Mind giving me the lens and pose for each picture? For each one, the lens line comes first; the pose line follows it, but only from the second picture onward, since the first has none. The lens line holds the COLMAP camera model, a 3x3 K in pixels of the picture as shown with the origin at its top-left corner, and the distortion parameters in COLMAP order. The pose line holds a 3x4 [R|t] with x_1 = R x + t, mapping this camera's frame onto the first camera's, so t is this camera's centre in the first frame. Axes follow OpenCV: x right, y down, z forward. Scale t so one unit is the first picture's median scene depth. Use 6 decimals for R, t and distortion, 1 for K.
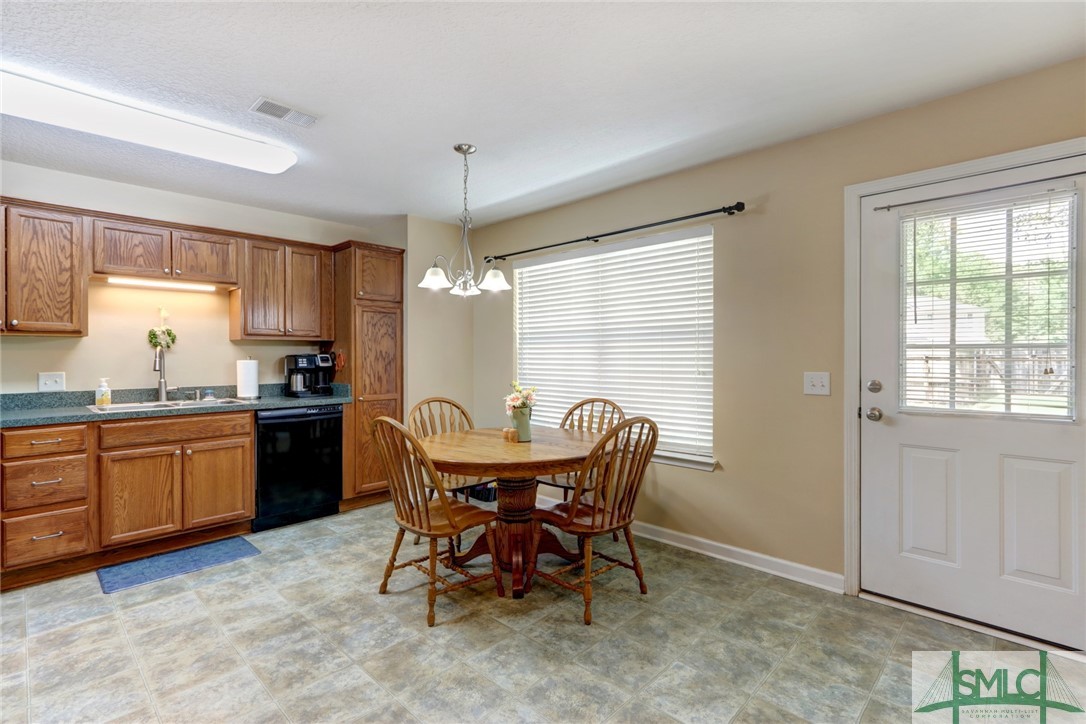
lens RADIAL K [[503.9, 0, 536.2], [0, 503.9, 357.1], [0, 0, 1]] dist [-0.000329, -0.000006]
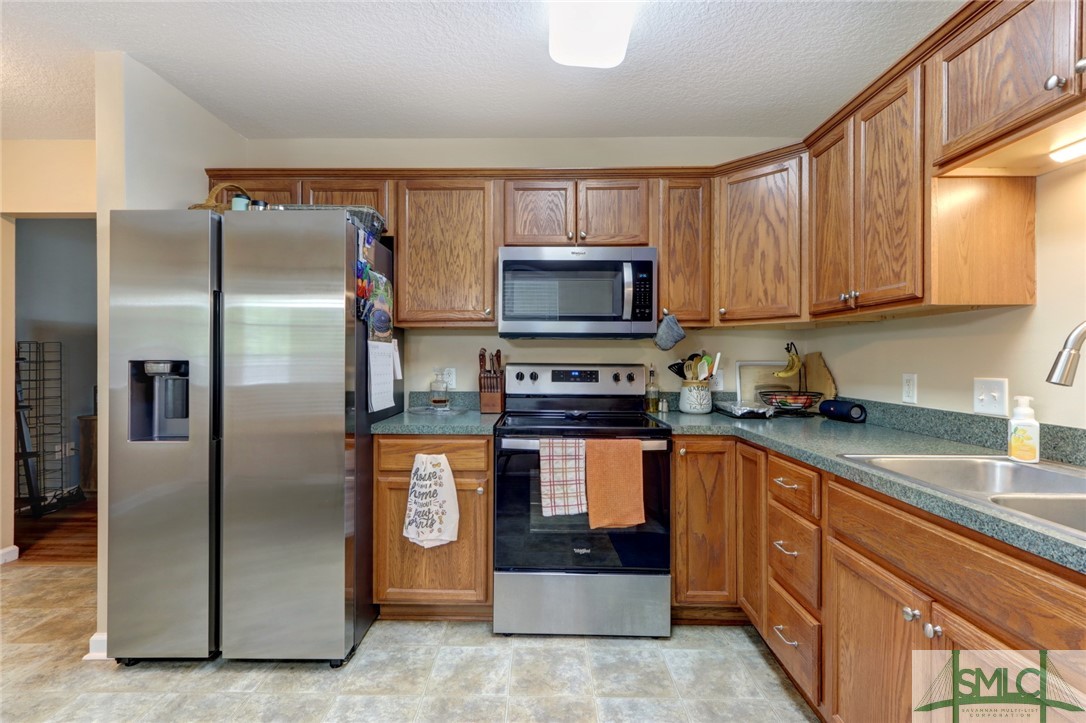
lens RADIAL K [[503.9, 0, 536.2], [0, 503.9, 356.6], [0, 0, 1]] dist [-0.000329, -0.000006]
pose [[-0.728537, -0.002061, -0.685004, -0.296591], [-0.004811, 0.999986, 0.002108, 0.010408], [0.684990, 0.004831, -0.728536, 1.150779]]
